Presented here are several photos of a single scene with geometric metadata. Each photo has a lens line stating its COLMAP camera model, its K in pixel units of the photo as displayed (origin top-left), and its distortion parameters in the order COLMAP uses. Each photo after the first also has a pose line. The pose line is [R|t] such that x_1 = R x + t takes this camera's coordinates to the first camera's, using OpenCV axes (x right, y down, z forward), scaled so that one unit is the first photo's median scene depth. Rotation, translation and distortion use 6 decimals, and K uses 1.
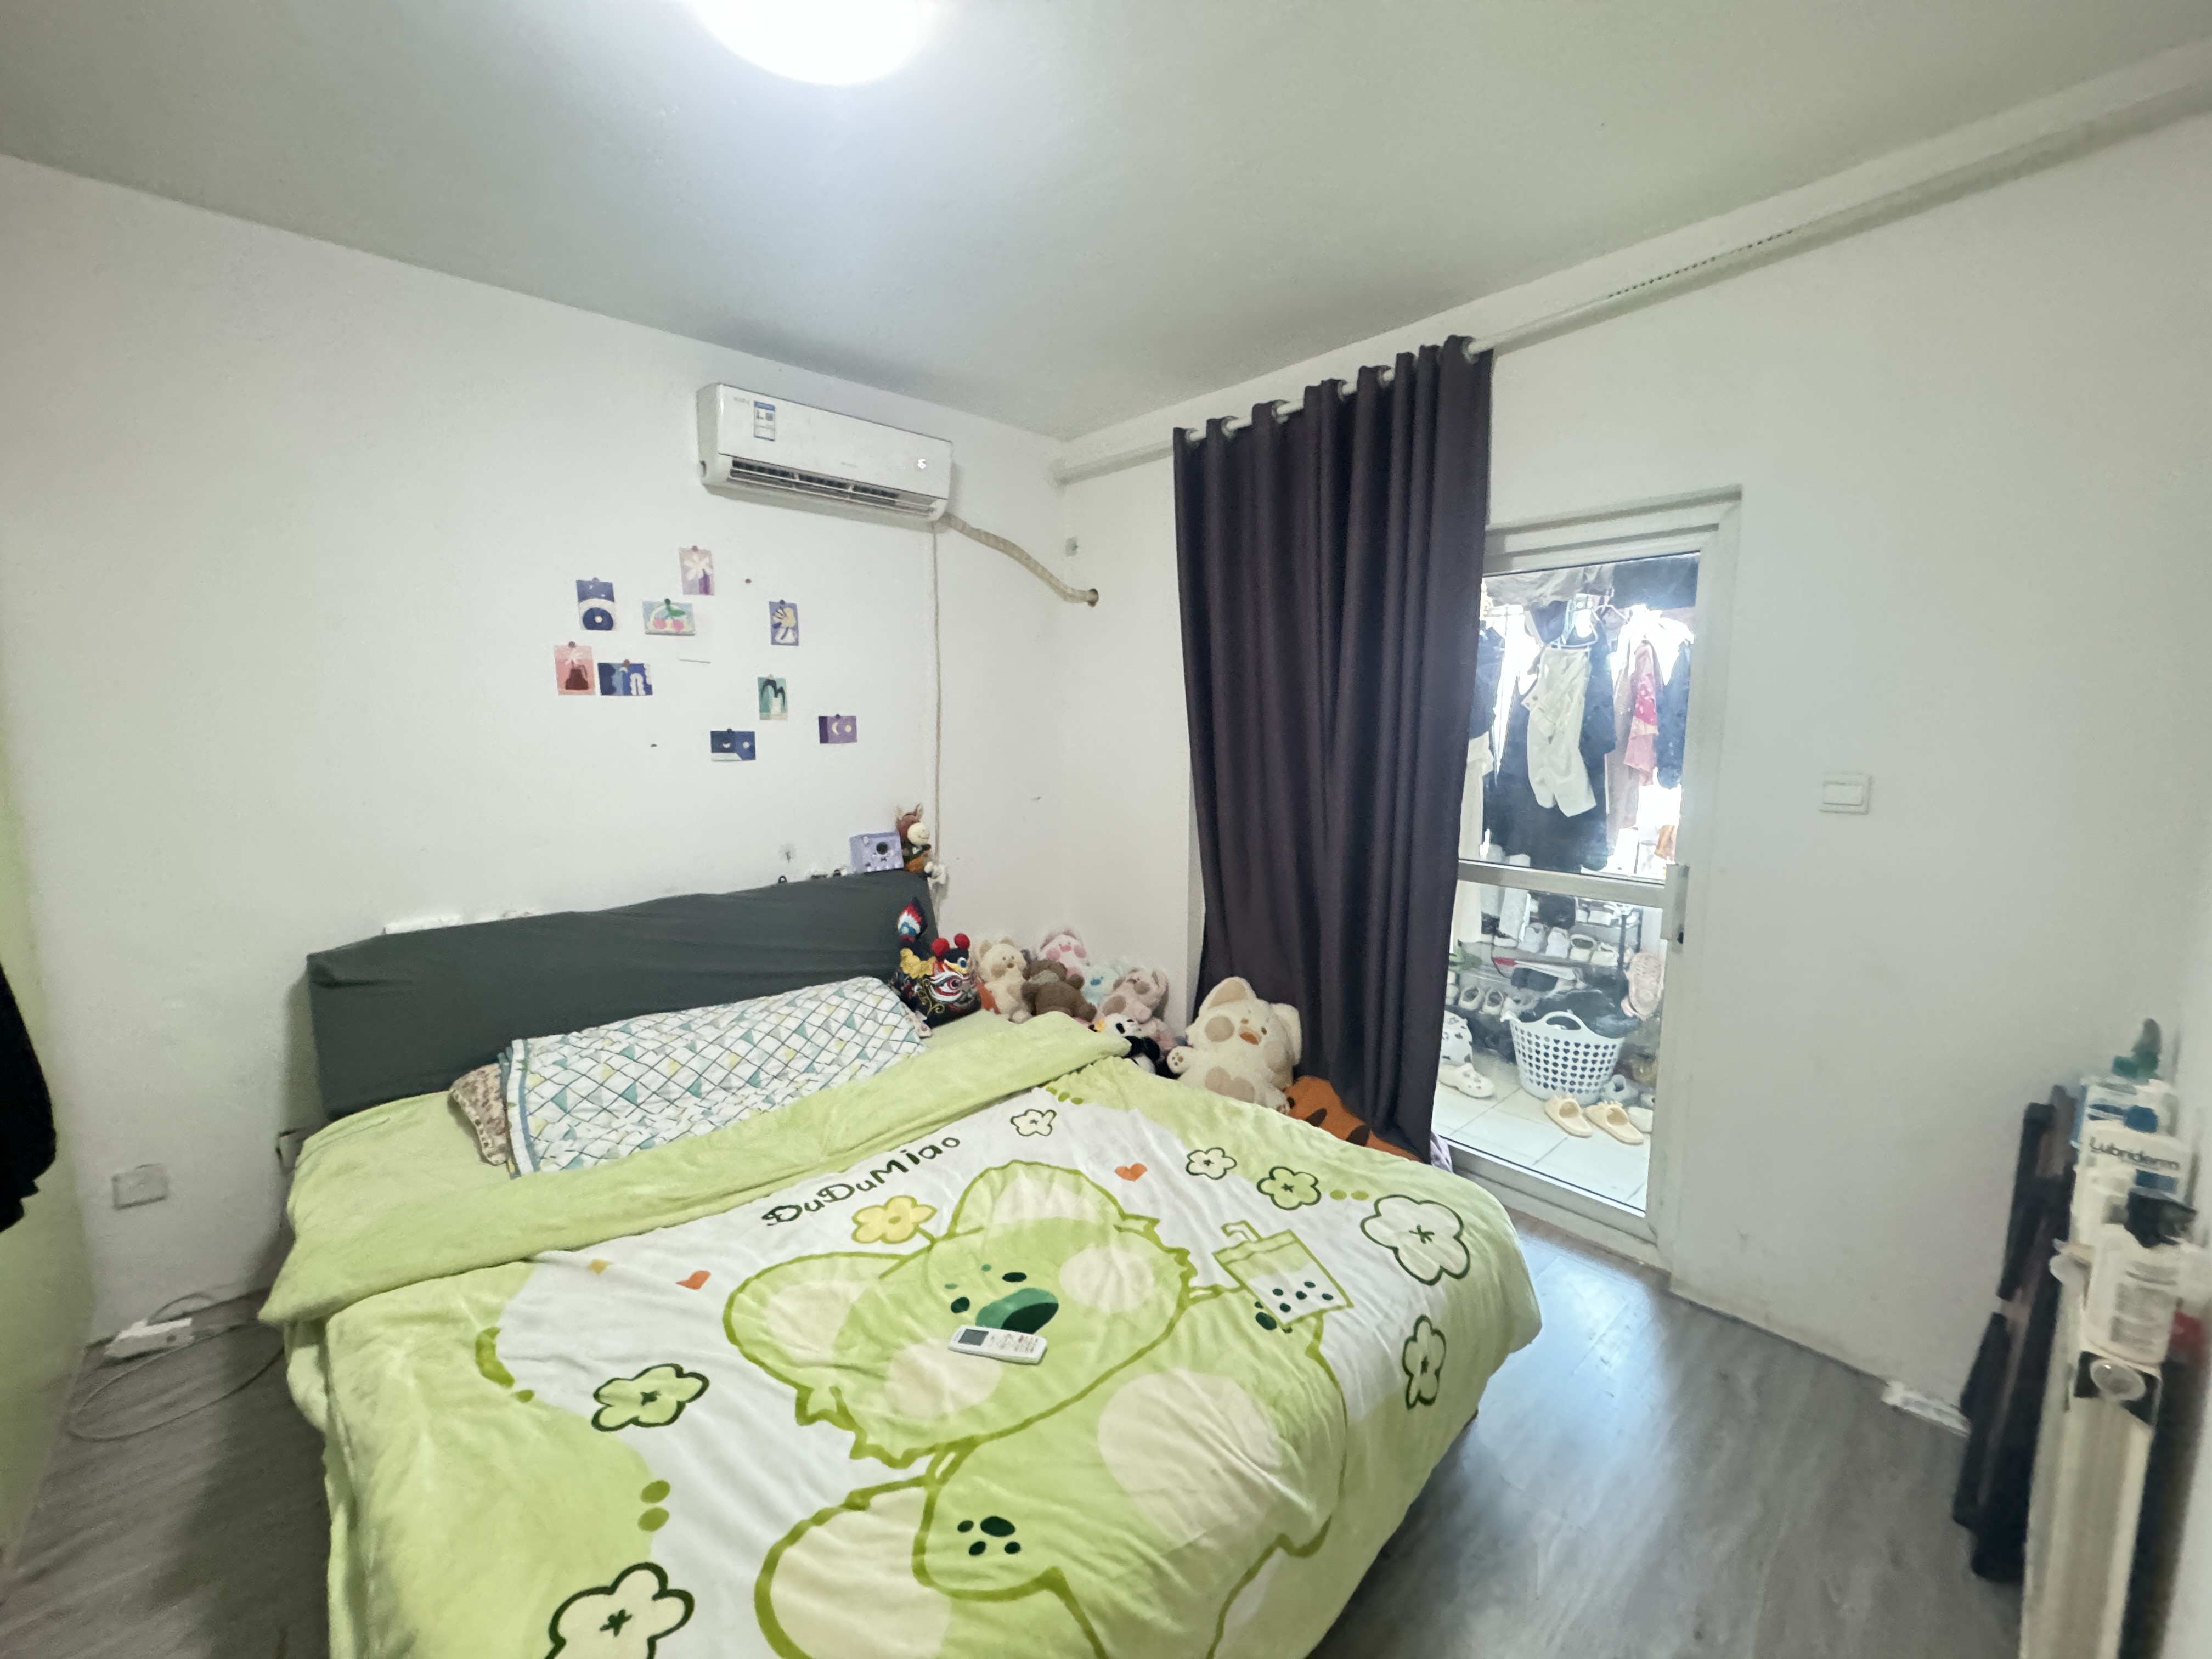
lens RADIAL K [[884.0, 0, 1111.2], [0, 884.0, 829.8], [0, 0, 1]] dist [-0.002661, 0.000106]
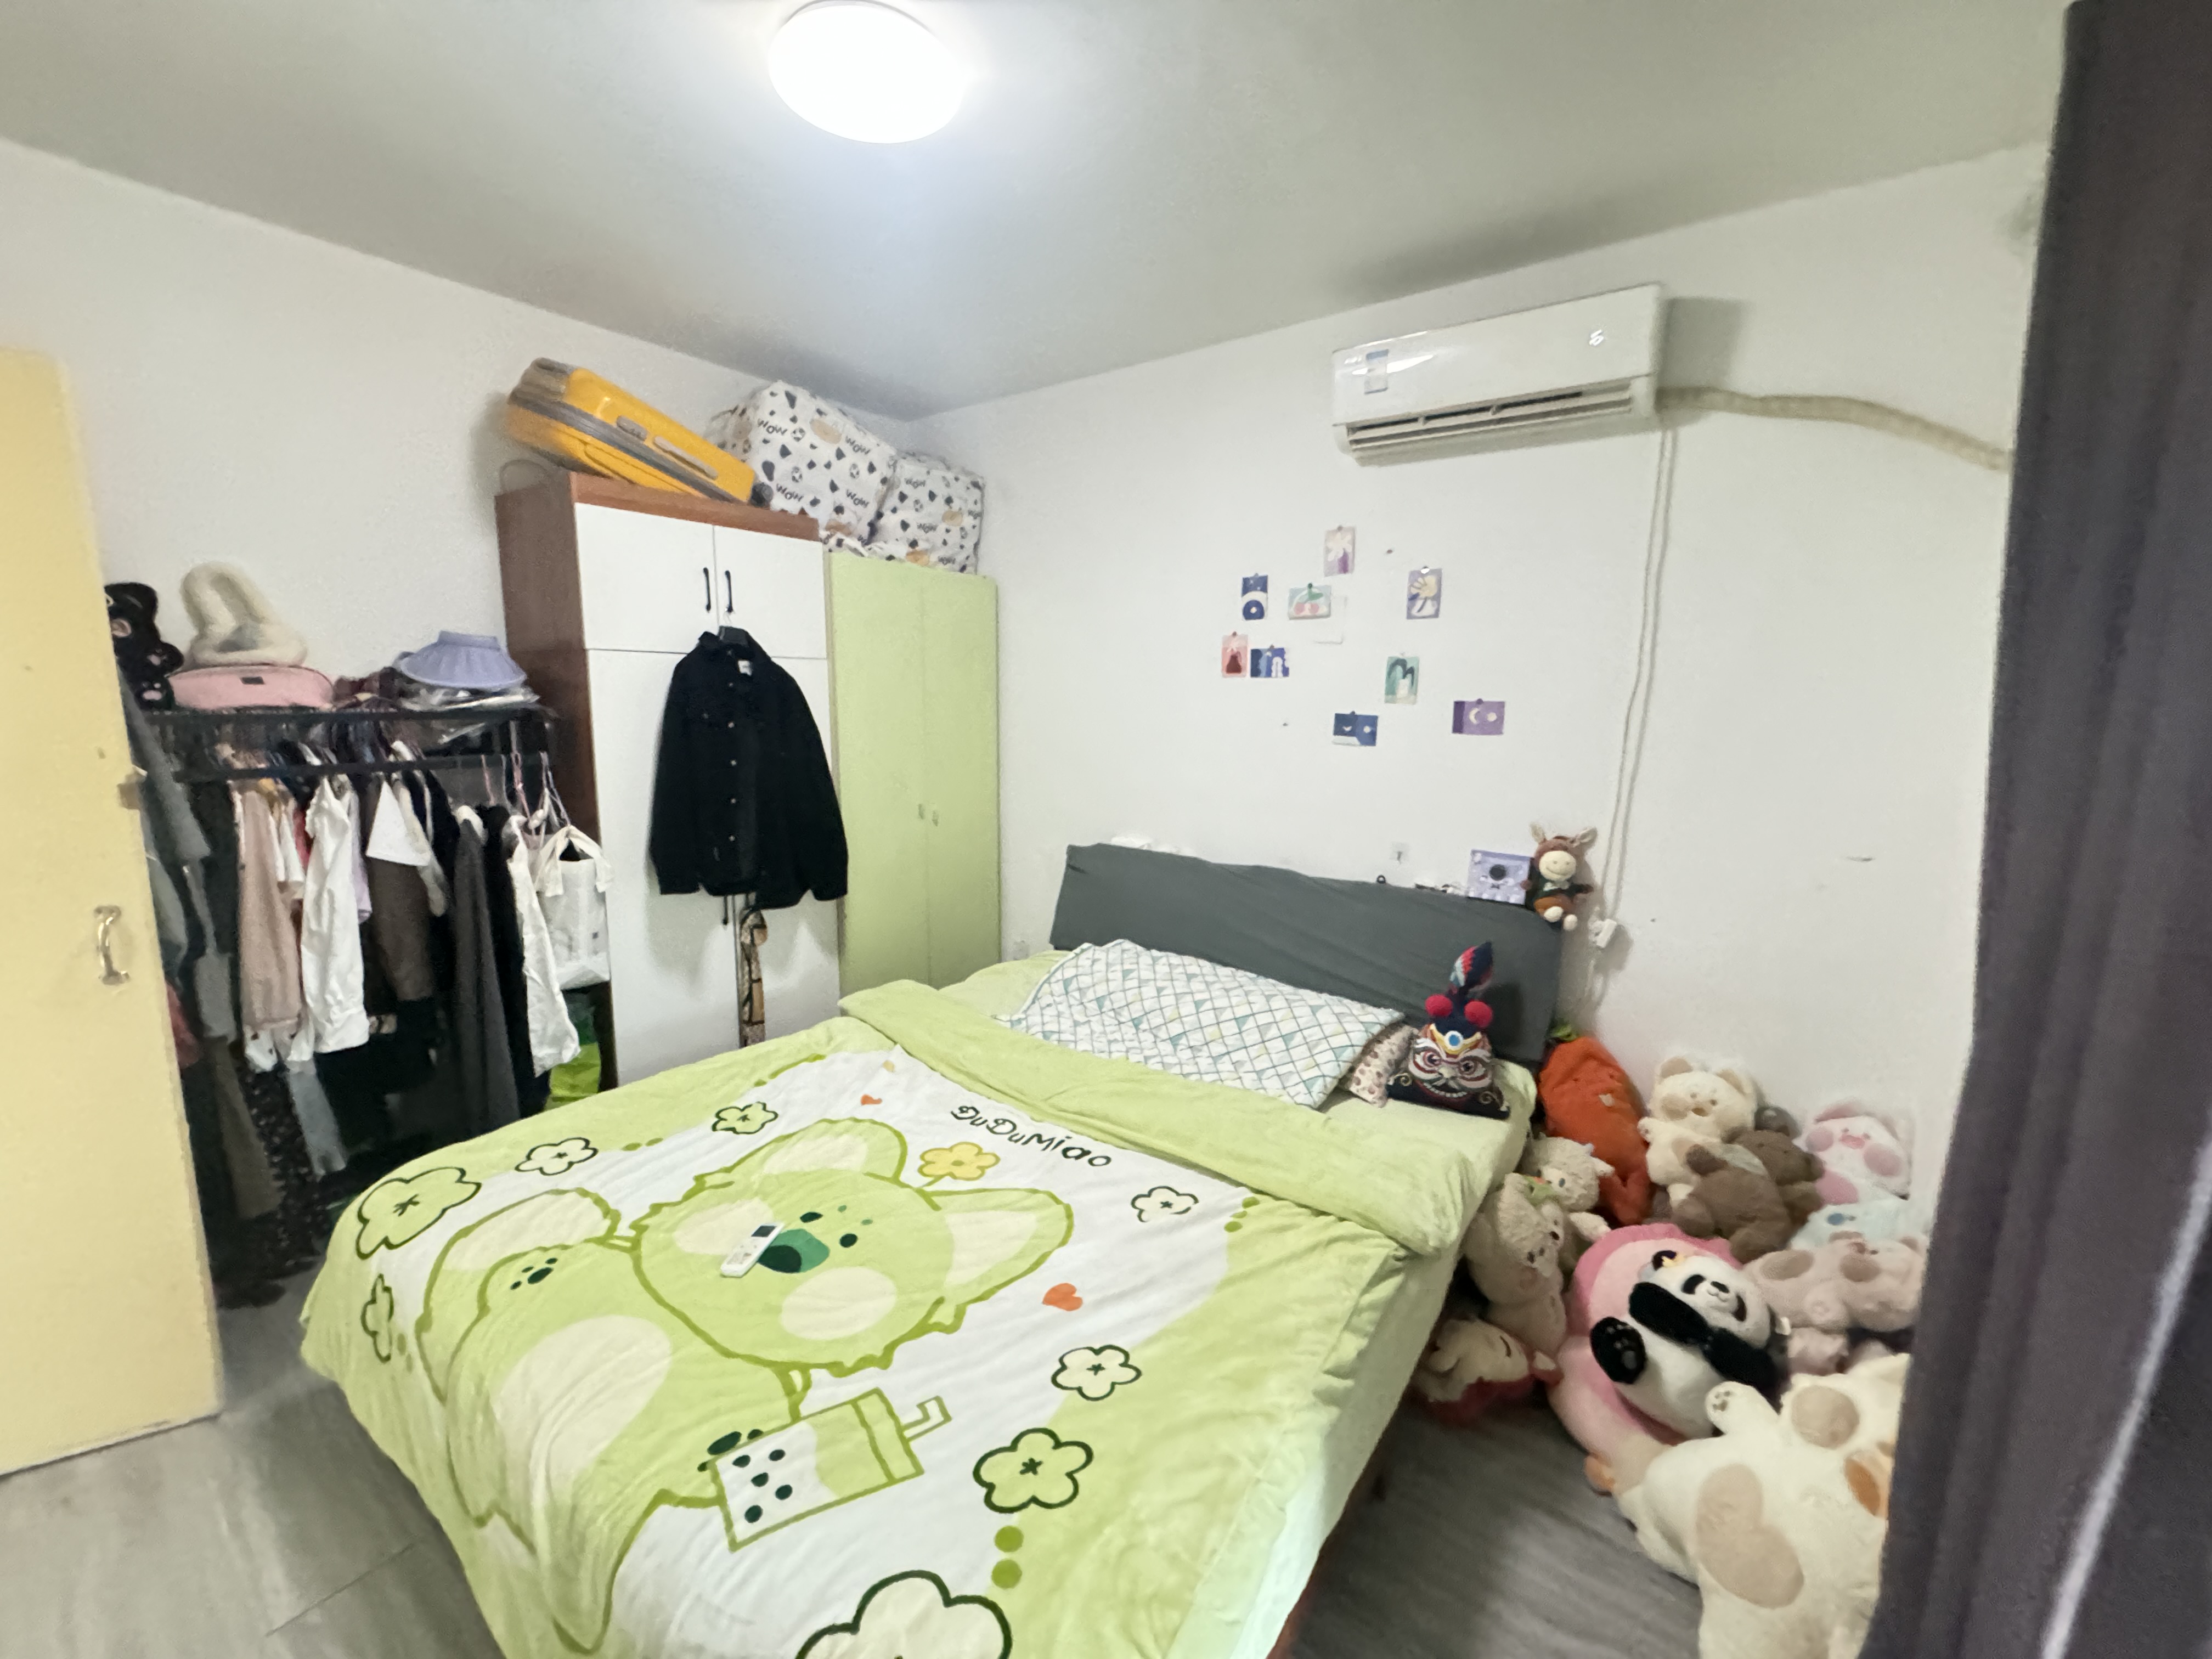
lens RADIAL K [[884.0, 0, 1110.3], [0, 884.0, 831.6], [0, 0, 1]] dist [-0.002661, 0.000106]
pose [[0.183067, 0.157442, -0.970412, 0.515479], [-0.144640, 0.980665, 0.131819, -0.081706], [0.972402, 0.116229, 0.202300, 0.615110]]
